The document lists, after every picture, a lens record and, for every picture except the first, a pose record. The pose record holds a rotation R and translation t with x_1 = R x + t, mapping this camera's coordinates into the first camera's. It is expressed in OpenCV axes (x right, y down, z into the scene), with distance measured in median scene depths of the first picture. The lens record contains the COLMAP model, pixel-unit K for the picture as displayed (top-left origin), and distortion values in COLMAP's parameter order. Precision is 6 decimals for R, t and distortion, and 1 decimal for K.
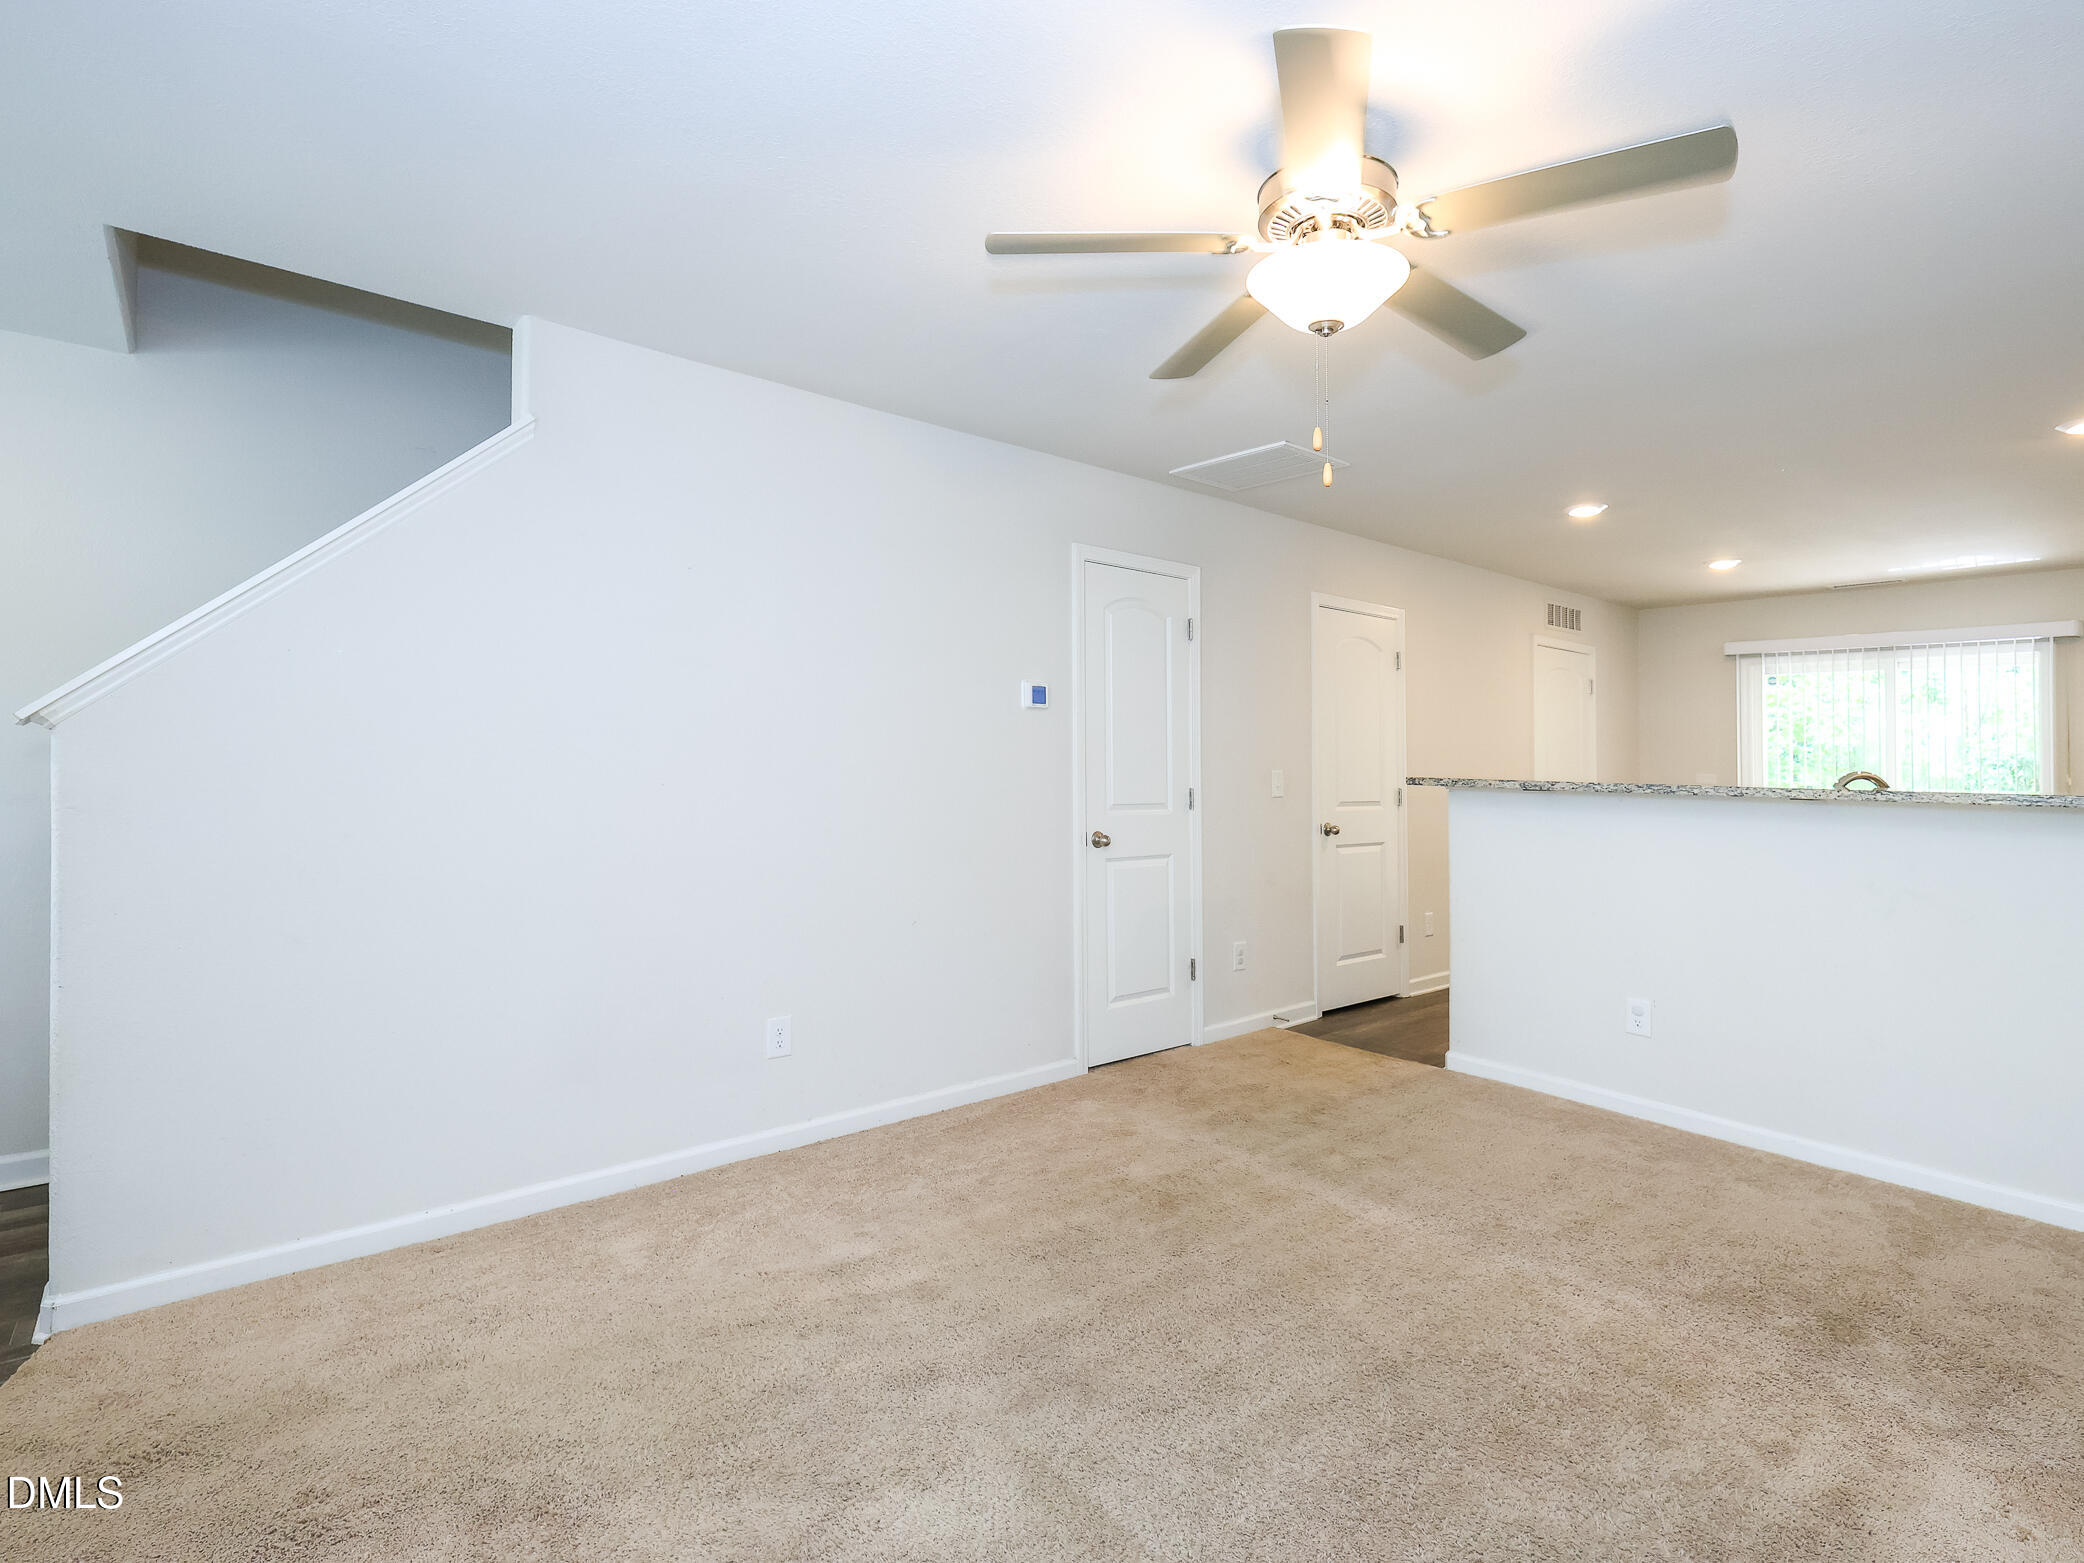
lens RADIAL K [[1006.0, 0, 1011.1], [0, 1006.0, 812.4], [0, 0, 1]] dist [0.000843, -0.000057]
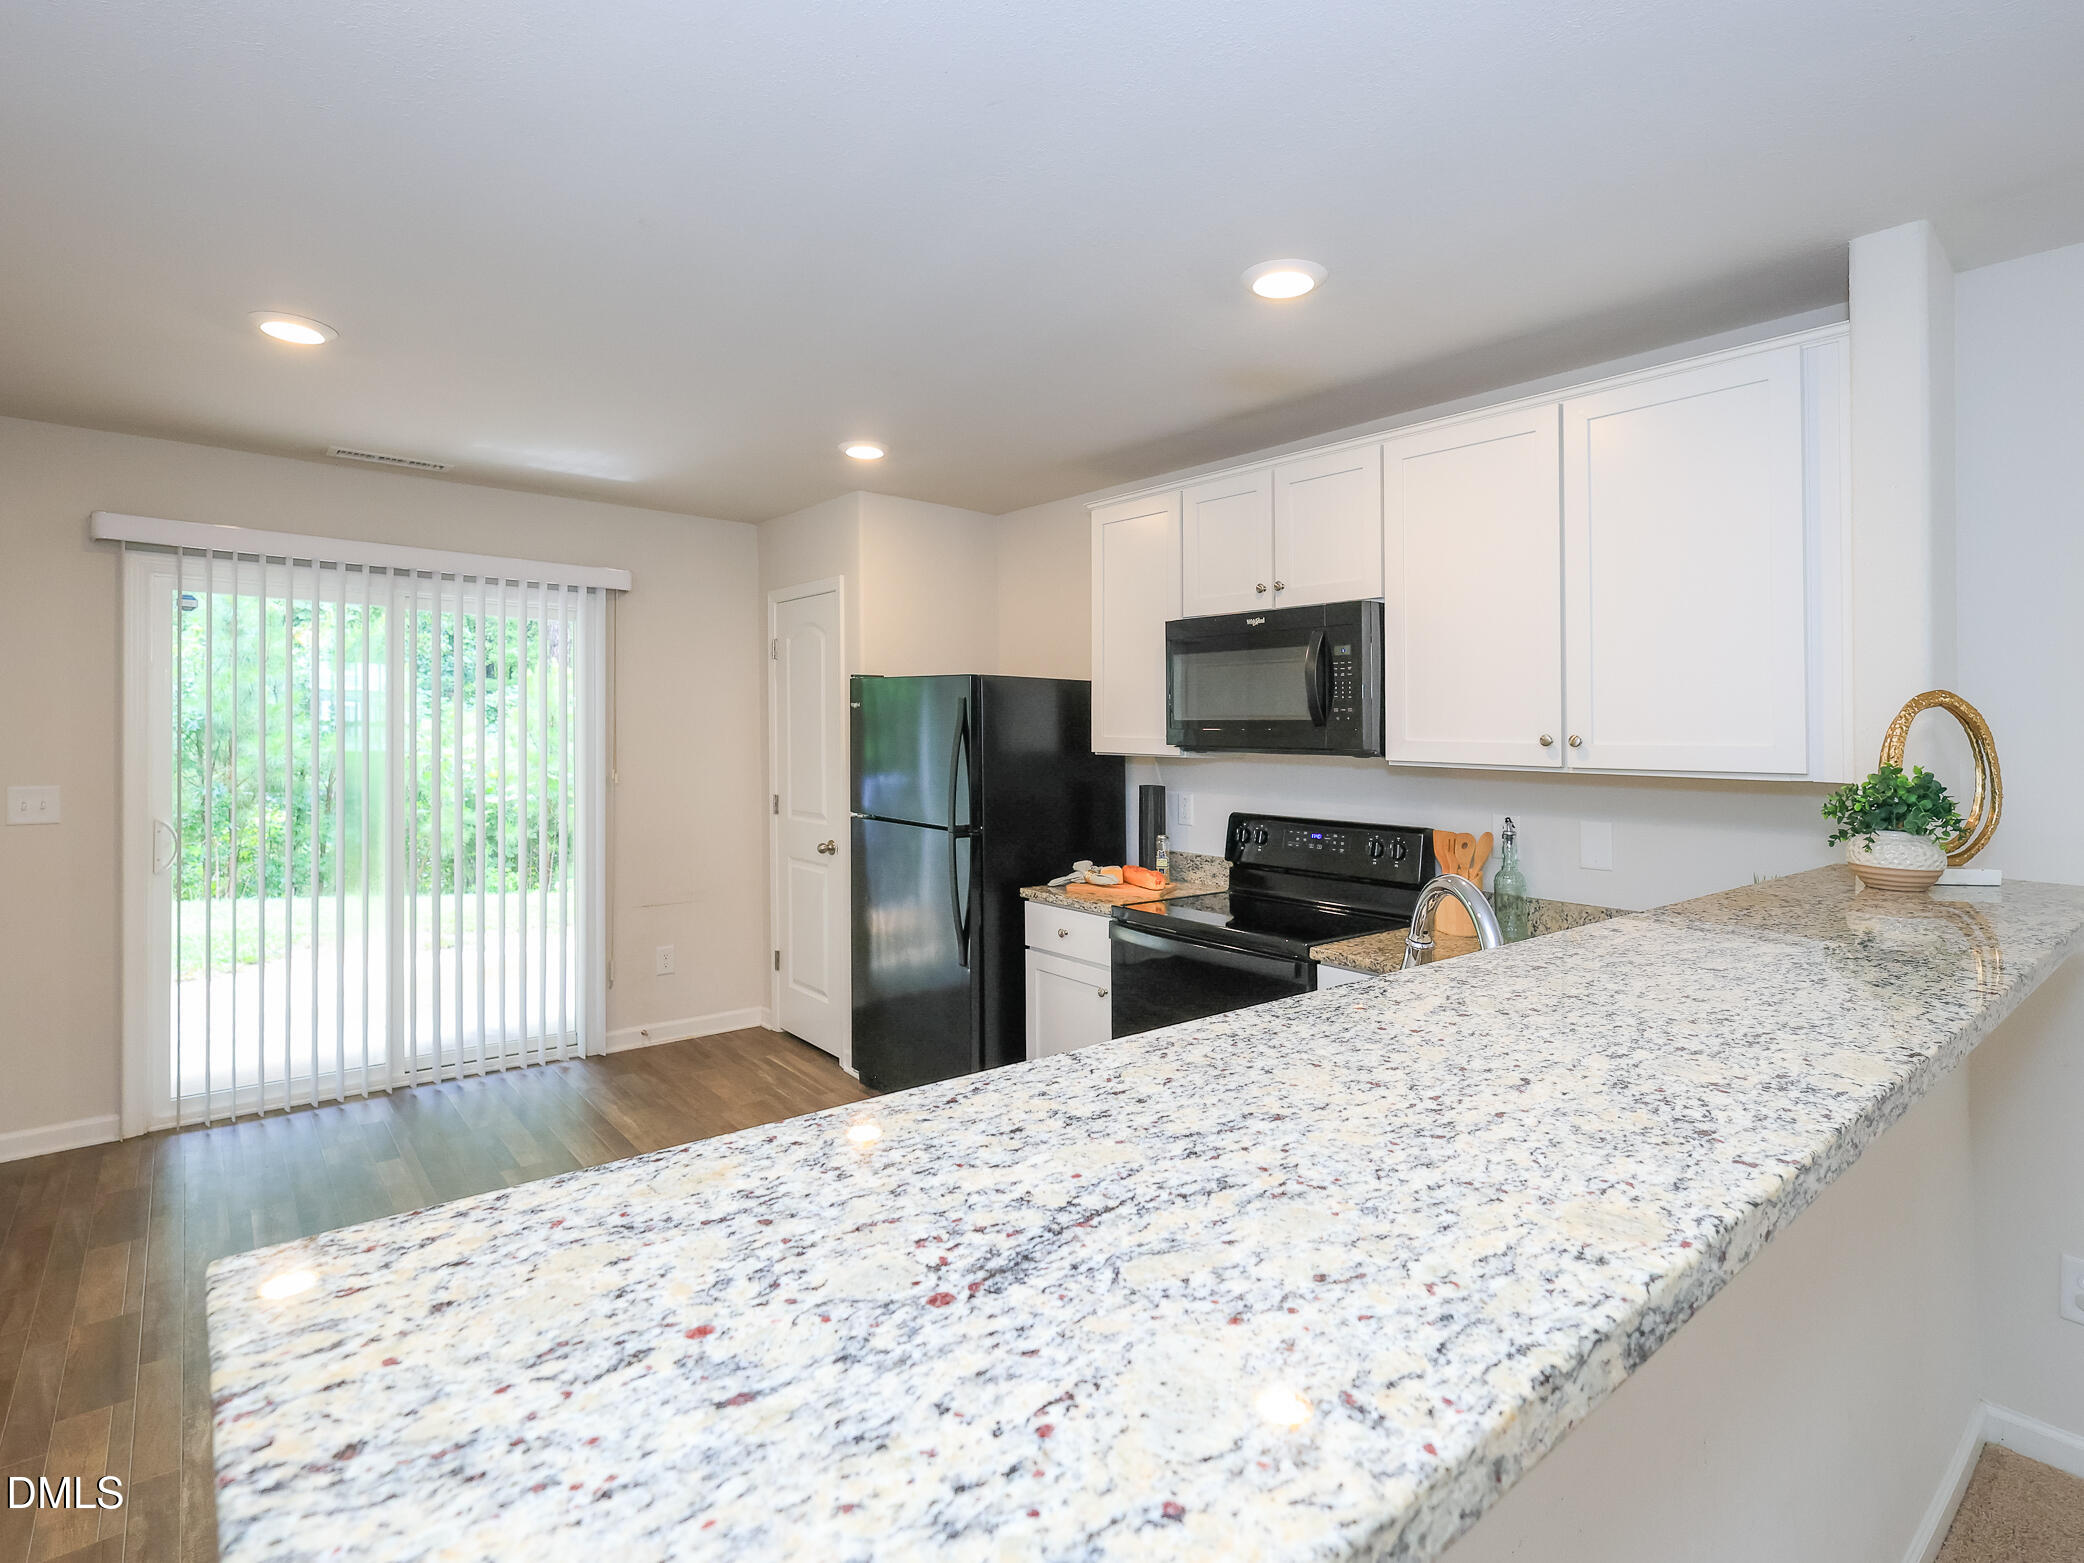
lens RADIAL K [[1045.4, 0, 1048.6], [0, 1045.4, 720.9], [0, 0, 1]] dist [0.005466, -0.000054]
pose [[-0.003731, -0.004692, 0.999982, 0.273390], [0.038362, 0.999252, 0.004831, -0.070392], [-0.999257, 0.038379, -0.003548, 0.719856]]
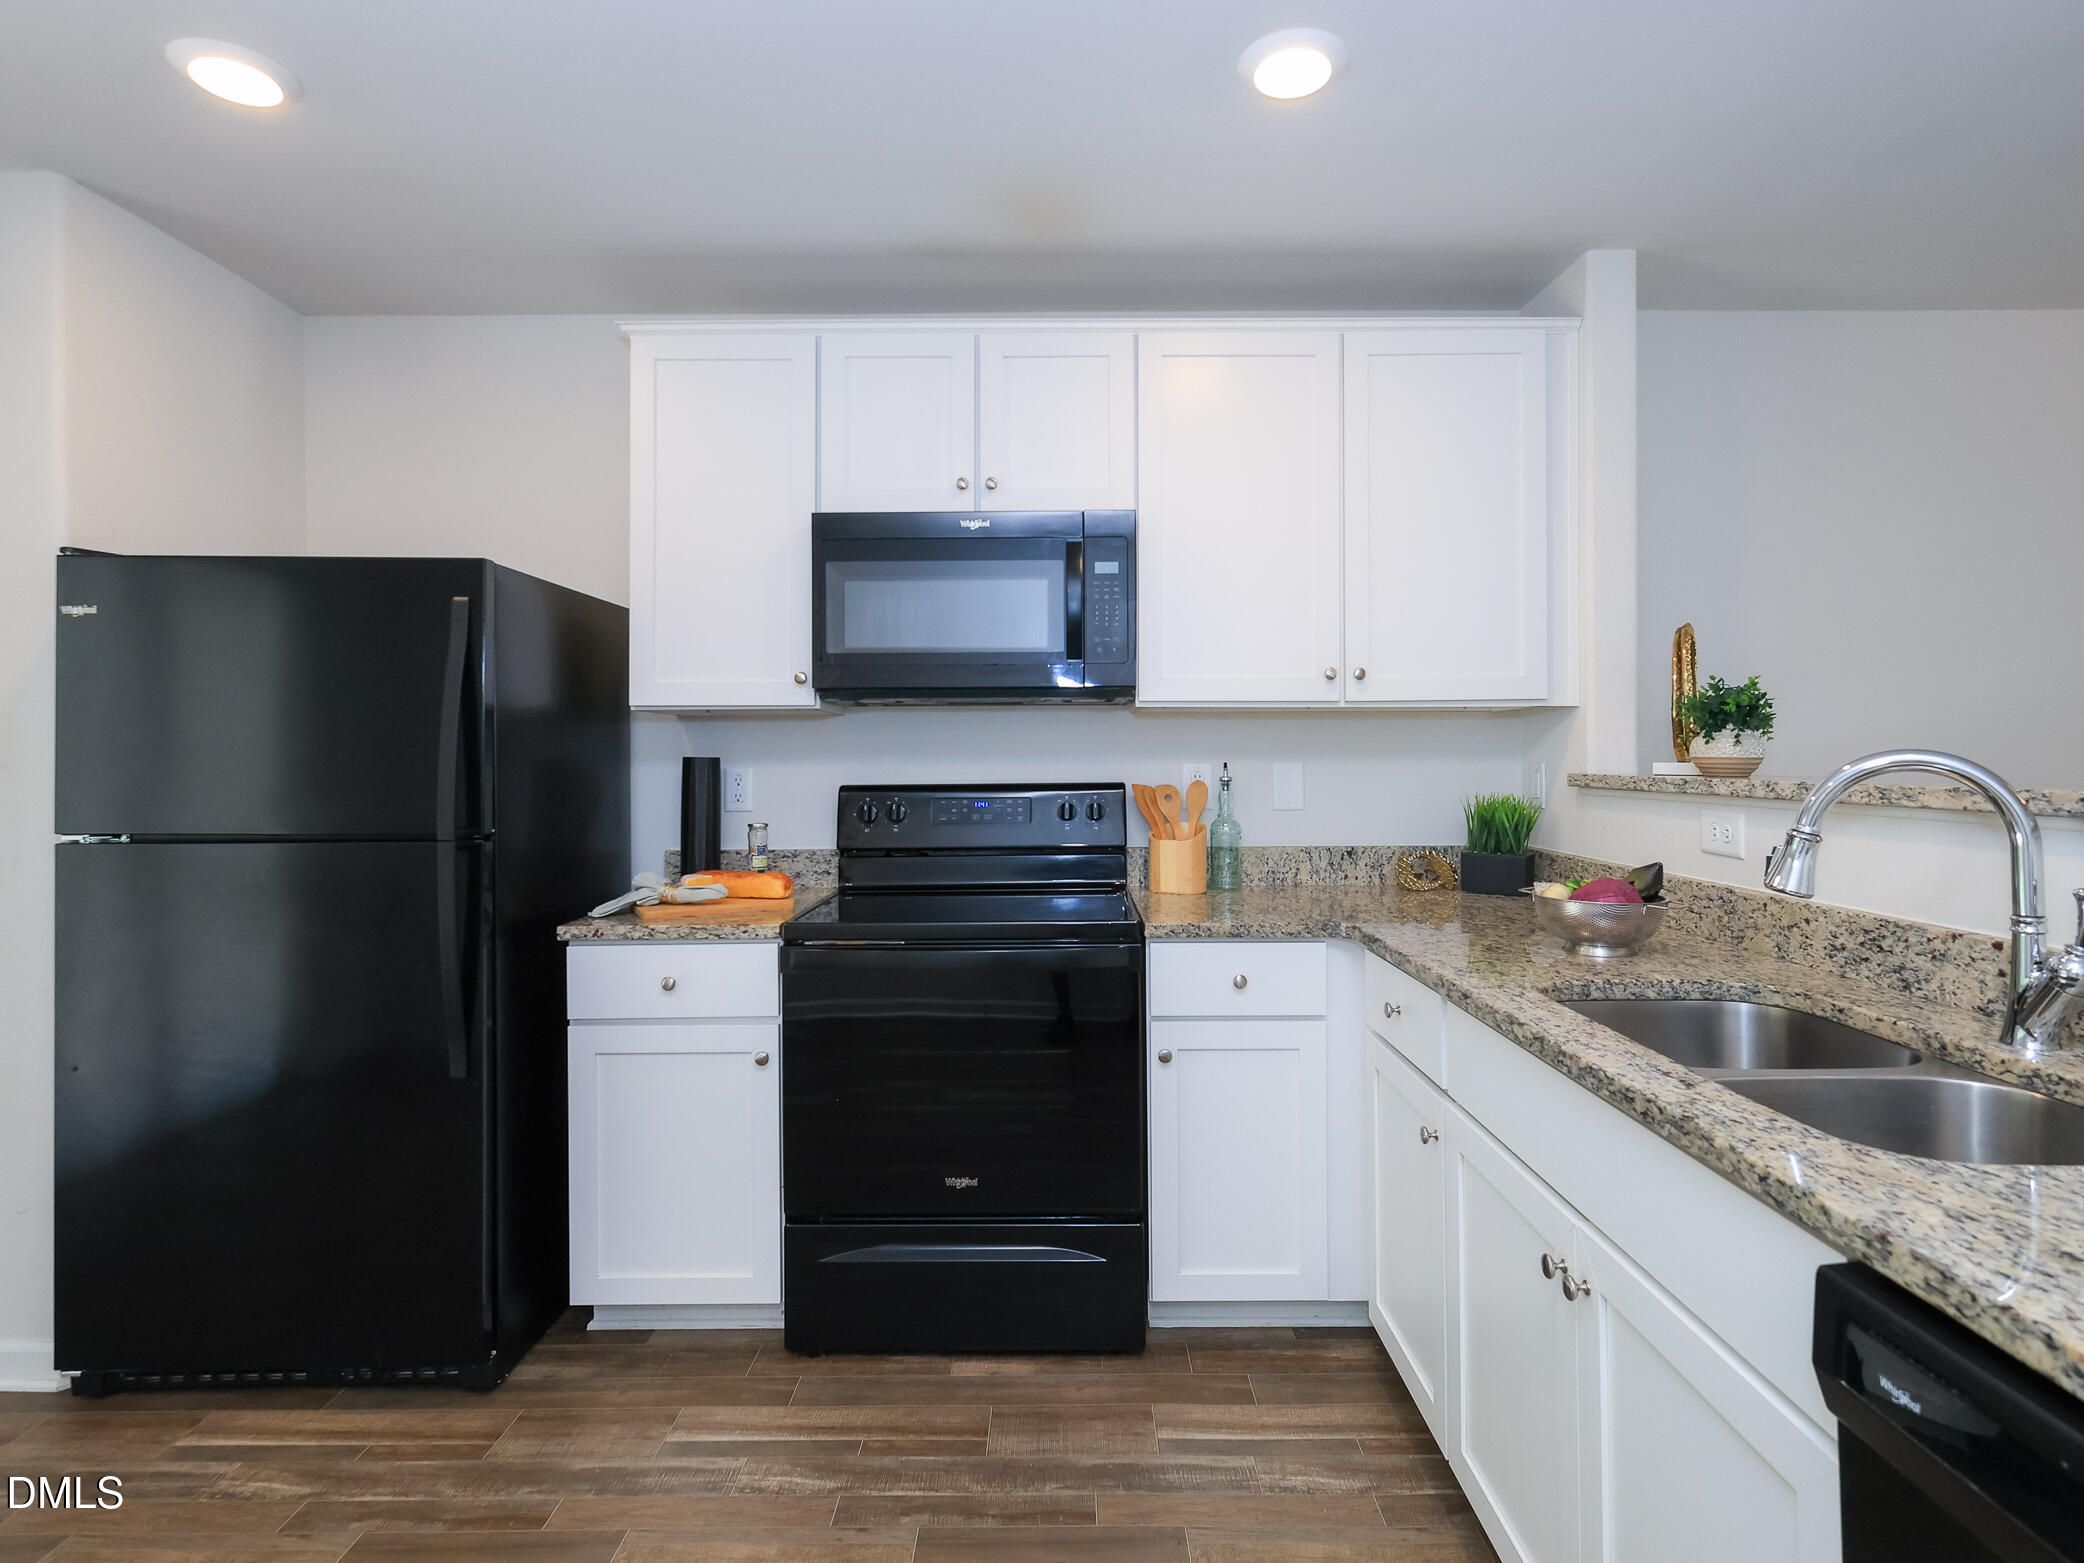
lens RADIAL K [[1084.9, 0, 1060.8], [0, 1084.9, 740.8], [0, 0, 1]] dist [0.005788, -0.000512]
pose [[-0.775667, -0.001434, 0.631140, 0.538305], [0.026108, 0.999069, 0.034357, -0.040193], [-0.630602, 0.043128, -0.774907, 0.946078]]
